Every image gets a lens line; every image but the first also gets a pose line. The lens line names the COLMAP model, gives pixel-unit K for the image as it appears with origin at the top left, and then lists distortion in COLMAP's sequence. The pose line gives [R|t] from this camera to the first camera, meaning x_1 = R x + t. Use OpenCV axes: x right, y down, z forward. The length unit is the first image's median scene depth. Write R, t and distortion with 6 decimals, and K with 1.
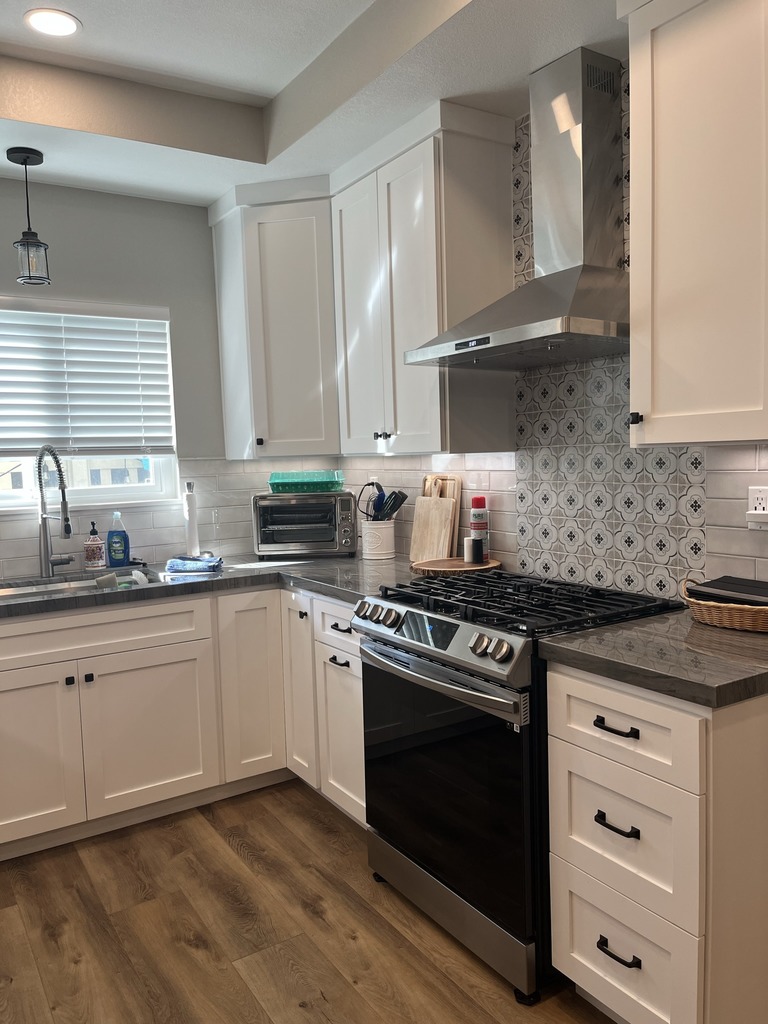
lens RADIAL K [[773.9, 0, 386.3], [0, 773.9, 516.9], [0, 0, 1]] dist [0.060622, -0.091224]
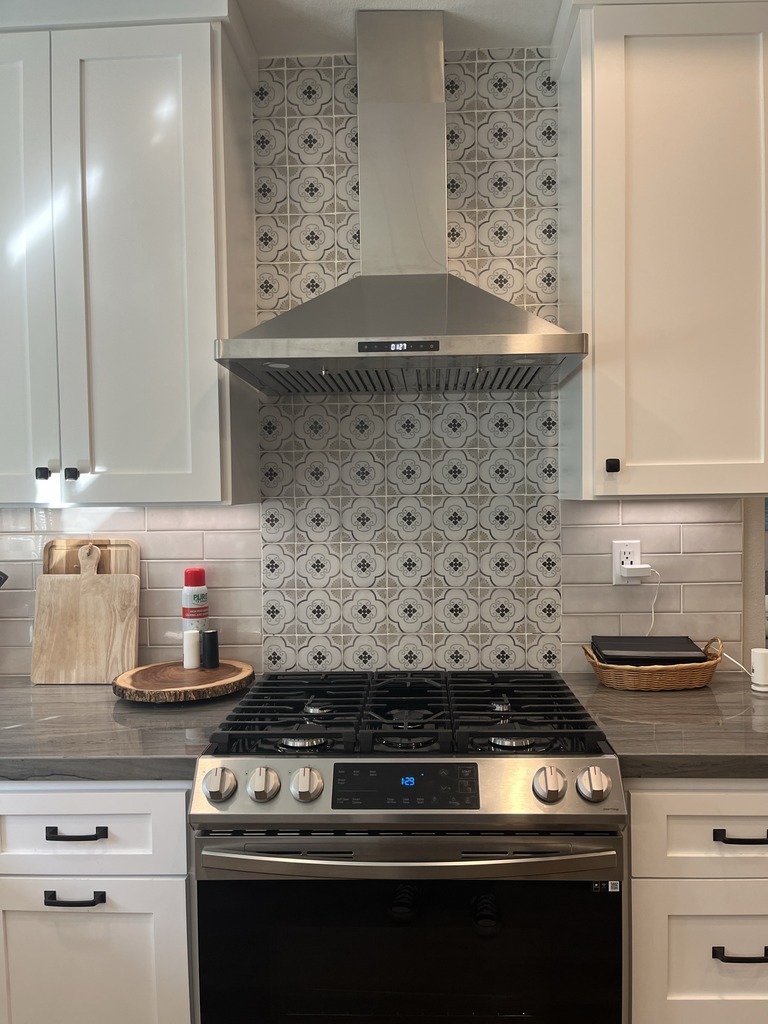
lens RADIAL K [[773.9, 0, 380.9], [0, 773.9, 513.8], [0, 0, 1]] dist [0.060622, -0.091224]
pose [[0.567999, -0.000915, 0.823029, -0.428401], [0.063745, 0.997044, -0.042884, -0.042183], [-0.820557, 0.076822, 0.566378, 0.580419]]
